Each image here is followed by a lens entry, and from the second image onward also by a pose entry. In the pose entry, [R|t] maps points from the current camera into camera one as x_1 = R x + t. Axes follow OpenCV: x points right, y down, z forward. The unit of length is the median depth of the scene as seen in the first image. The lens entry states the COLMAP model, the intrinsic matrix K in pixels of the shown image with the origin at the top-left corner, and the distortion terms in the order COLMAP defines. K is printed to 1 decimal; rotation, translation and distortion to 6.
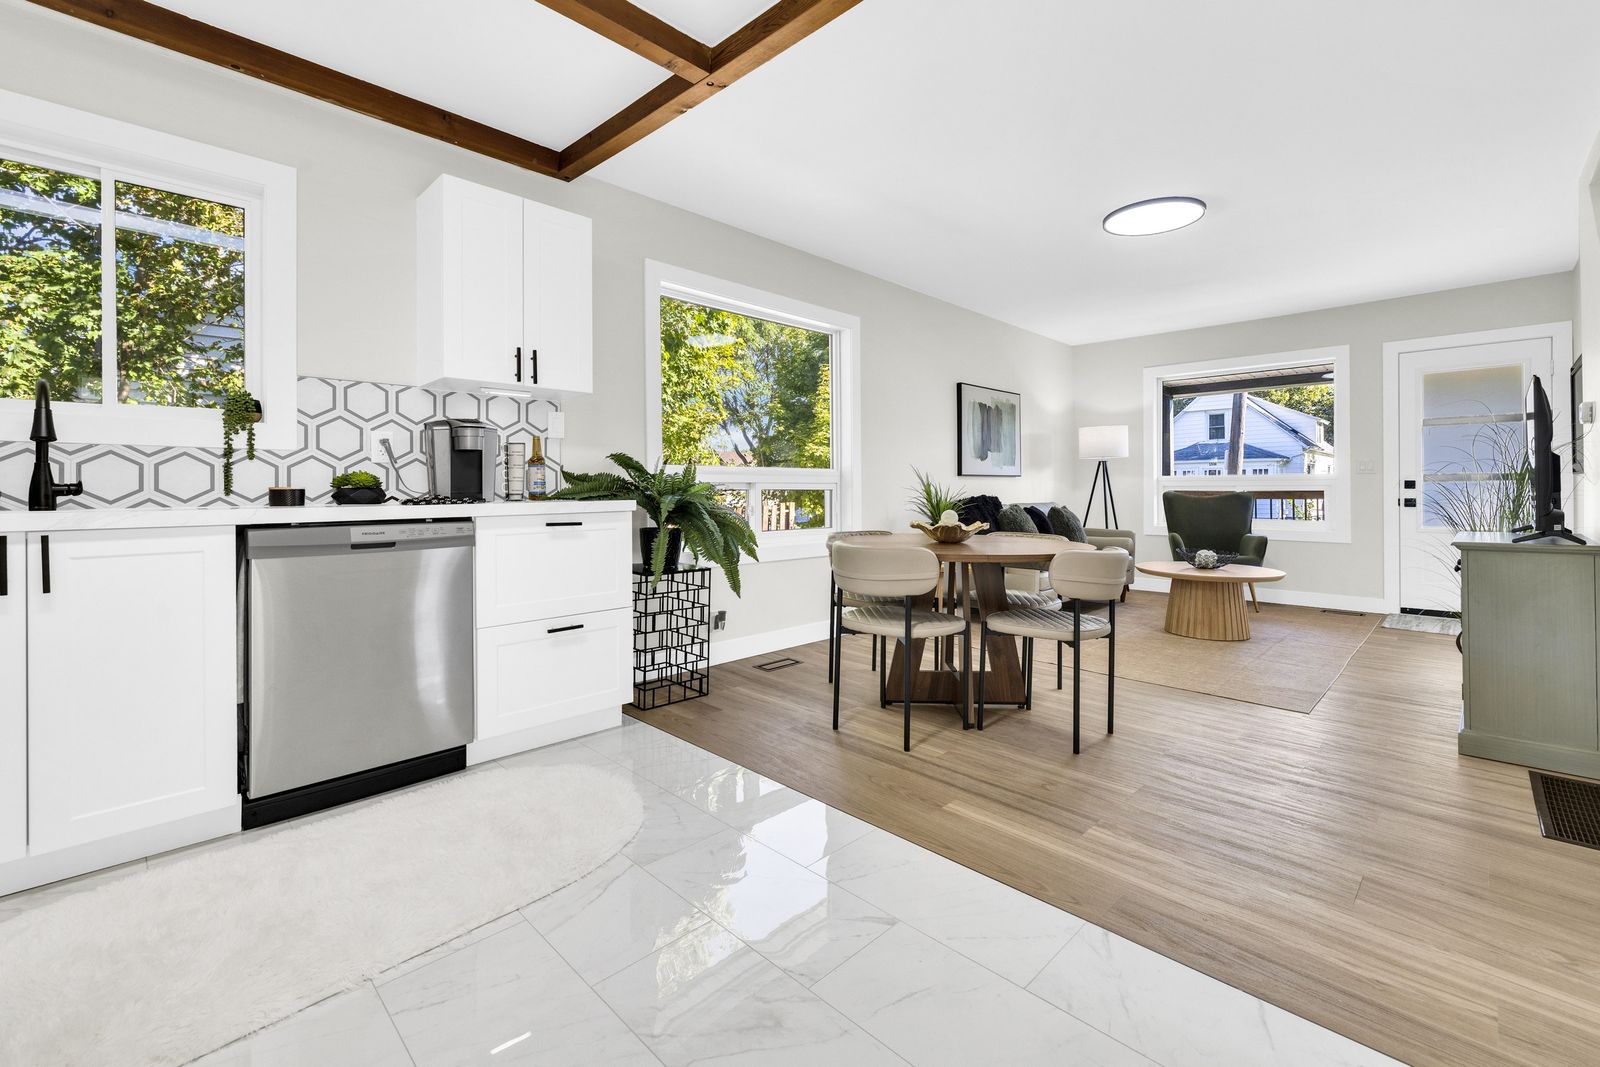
lens RADIAL K [[688.1, 0, 794.7], [0, 688.1, 487.1], [0, 0, 1]] dist [0.000583, 0.000392]
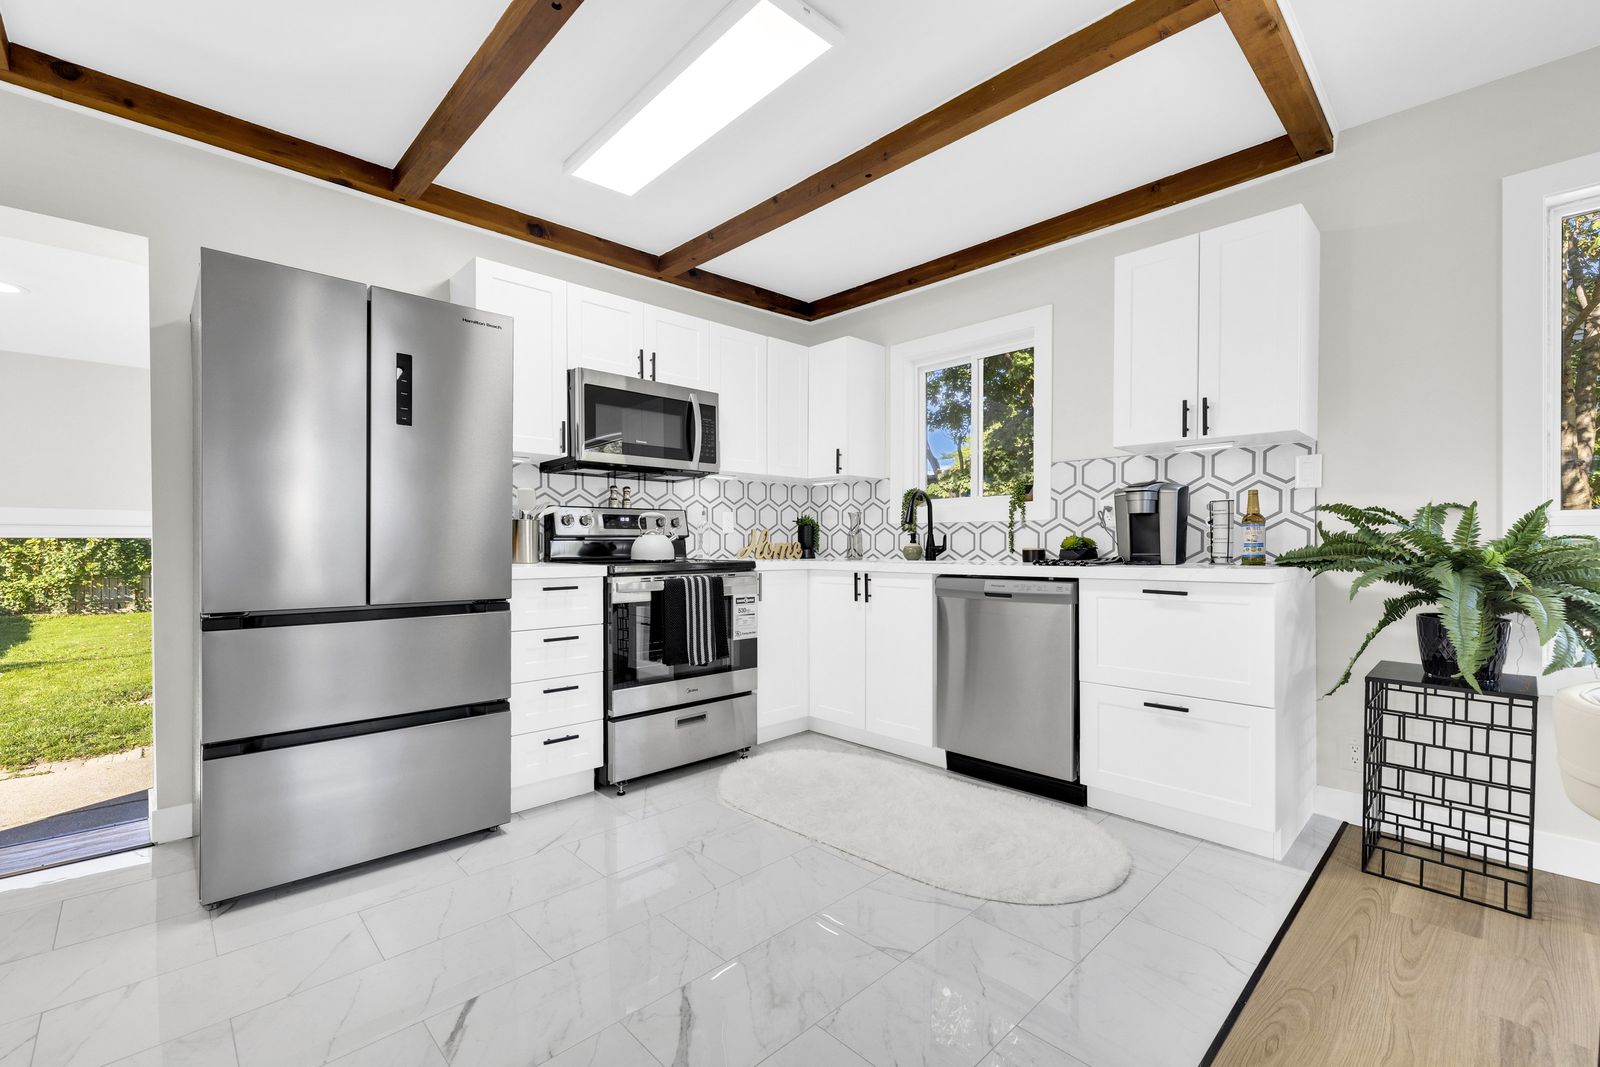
lens RADIAL K [[683.2, 0, 790.5], [0, 683.2, 544.6], [0, 0, 1]] dist [-0.000496, 0.000085]
pose [[-0.022009, 0.008059, -0.999725, 0.503596], [0.007399, 0.999941, 0.007898, -0.017582], [0.999730, -0.007223, -0.022067, 0.456541]]
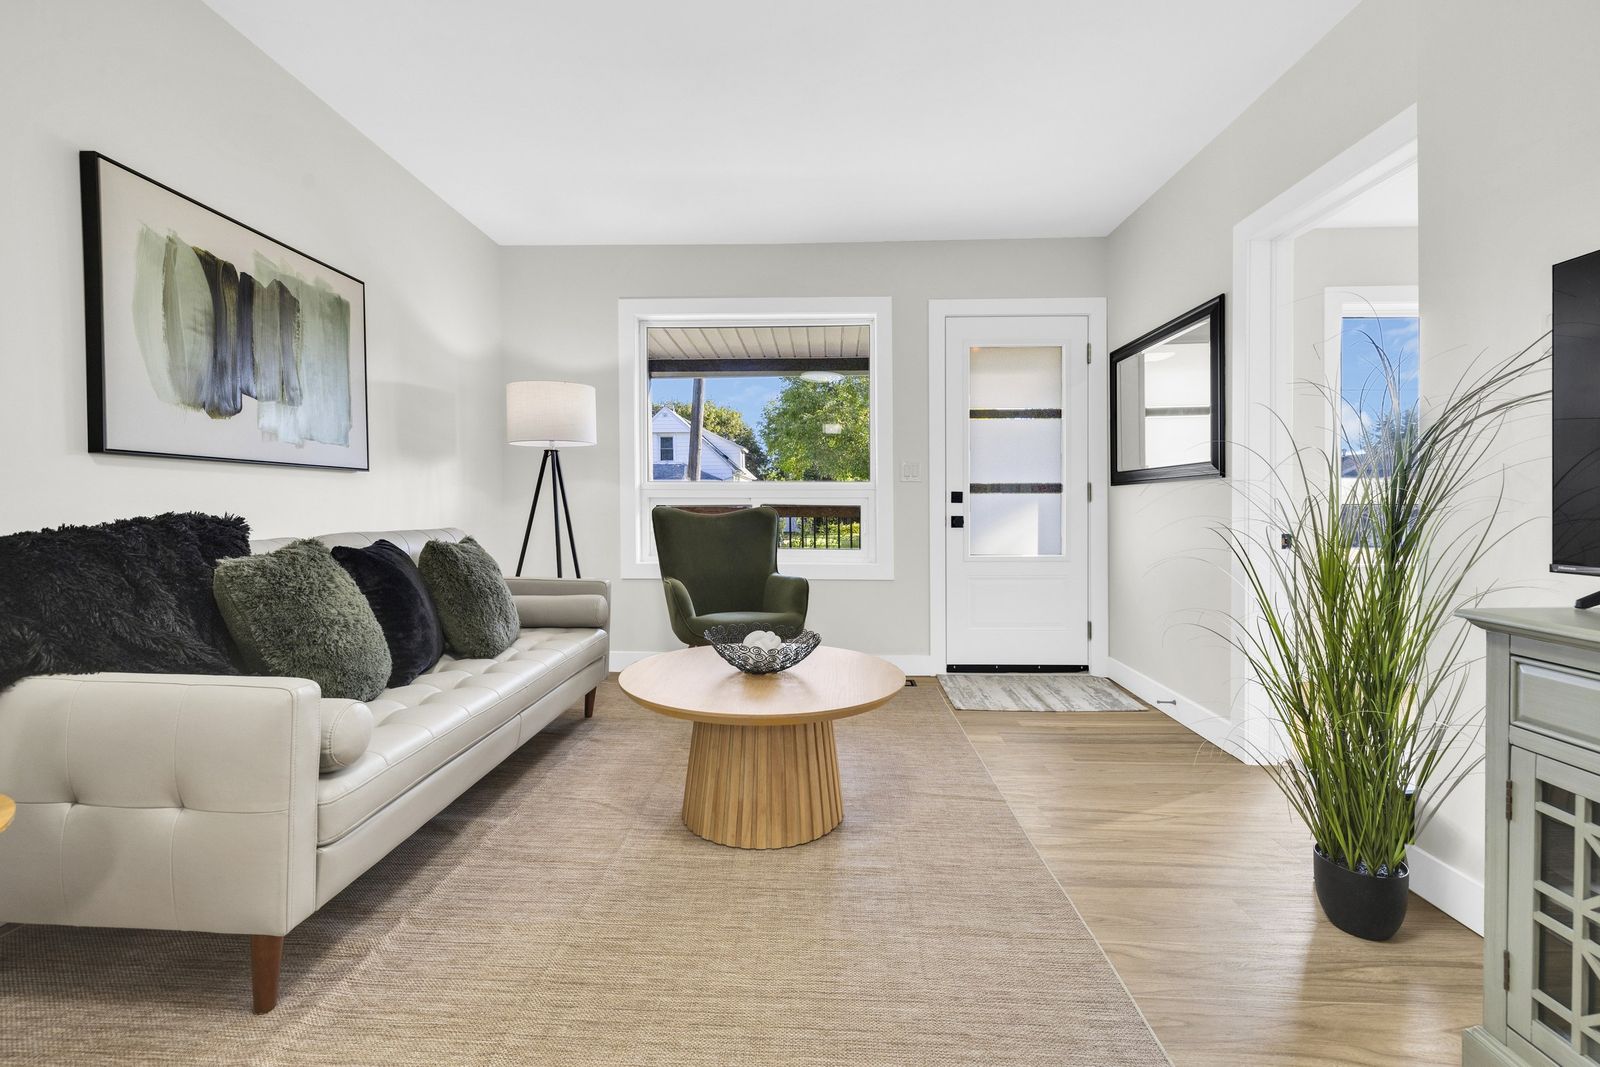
lens RADIAL K [[680.5, 0, 803.5], [0, 680.5, 519.9], [0, 0, 1]] dist [-0.001035, 0.000109]
pose [[0.725523, -0.010826, 0.688113, 0.503736], [-0.003256, 0.999811, 0.019163, 0.013137], [-0.688191, -0.016143, 0.725350, 1.074794]]
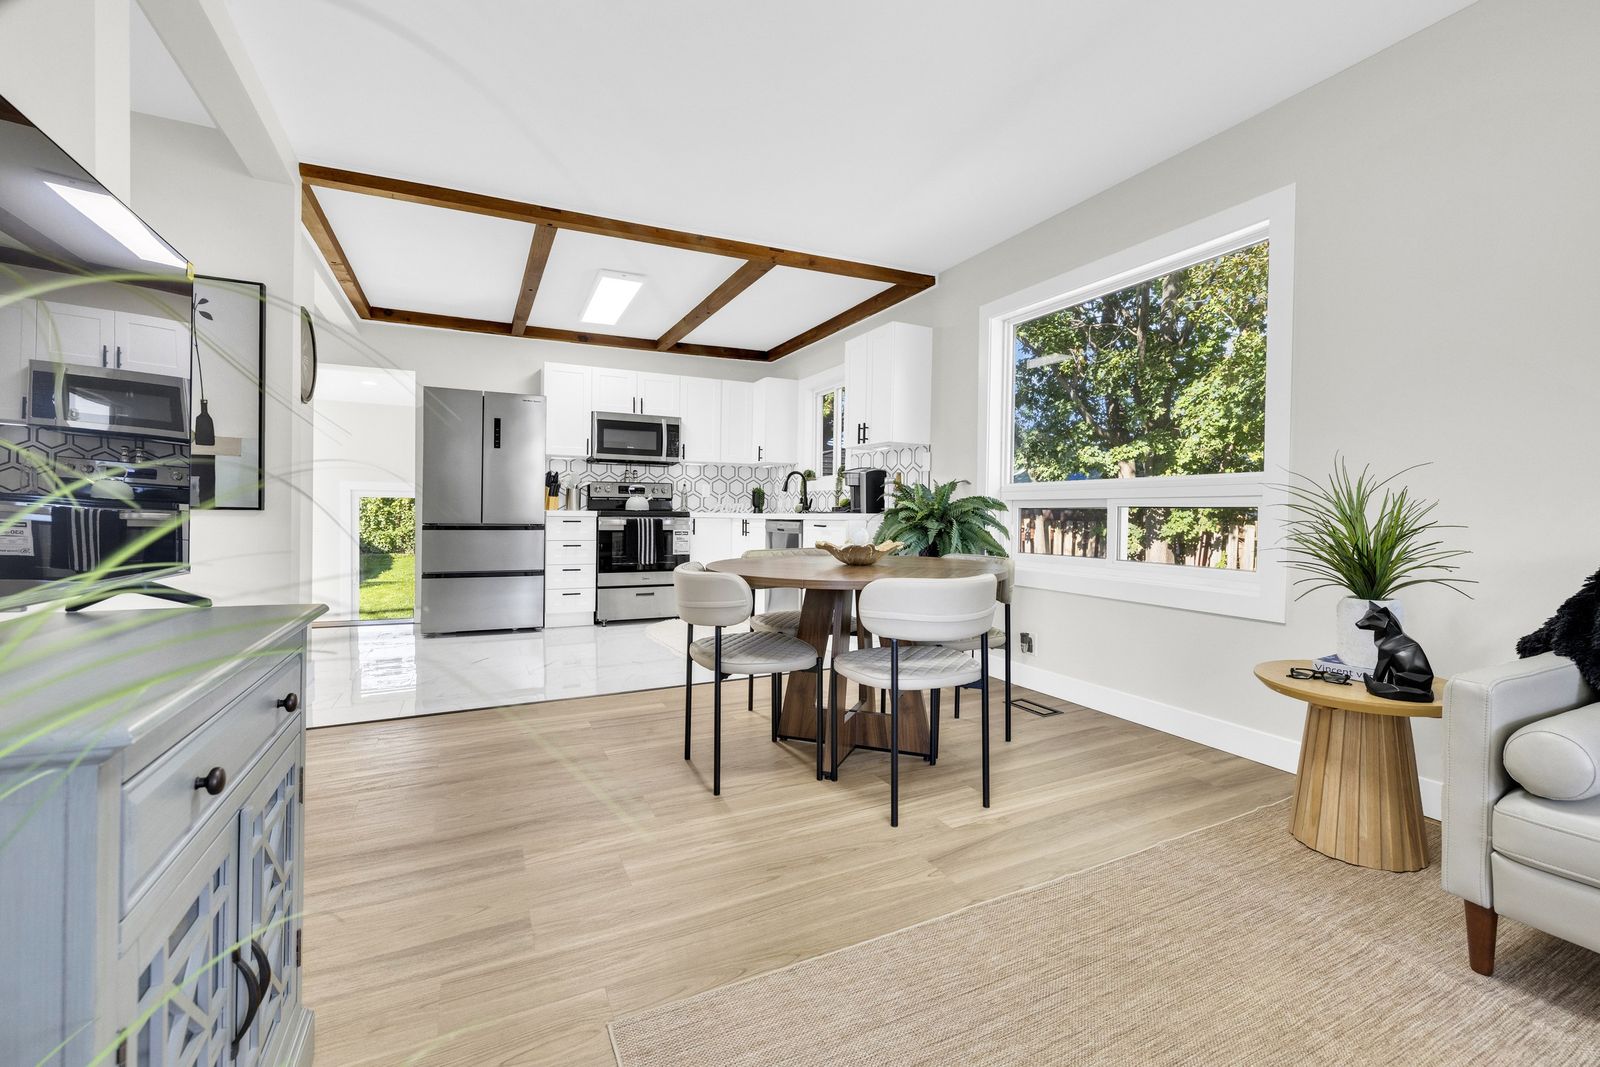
lens RADIAL K [[680.5, 0, 803.5], [0, 680.5, 519.9], [0, 0, 1]] dist [-0.001035, 0.000109]
pose [[-0.320256, 0.011803, -0.947257, 1.175776], [-0.003654, 0.999900, 0.013695, 0.012902], [0.947324, 0.007847, -0.320181, 1.329260]]
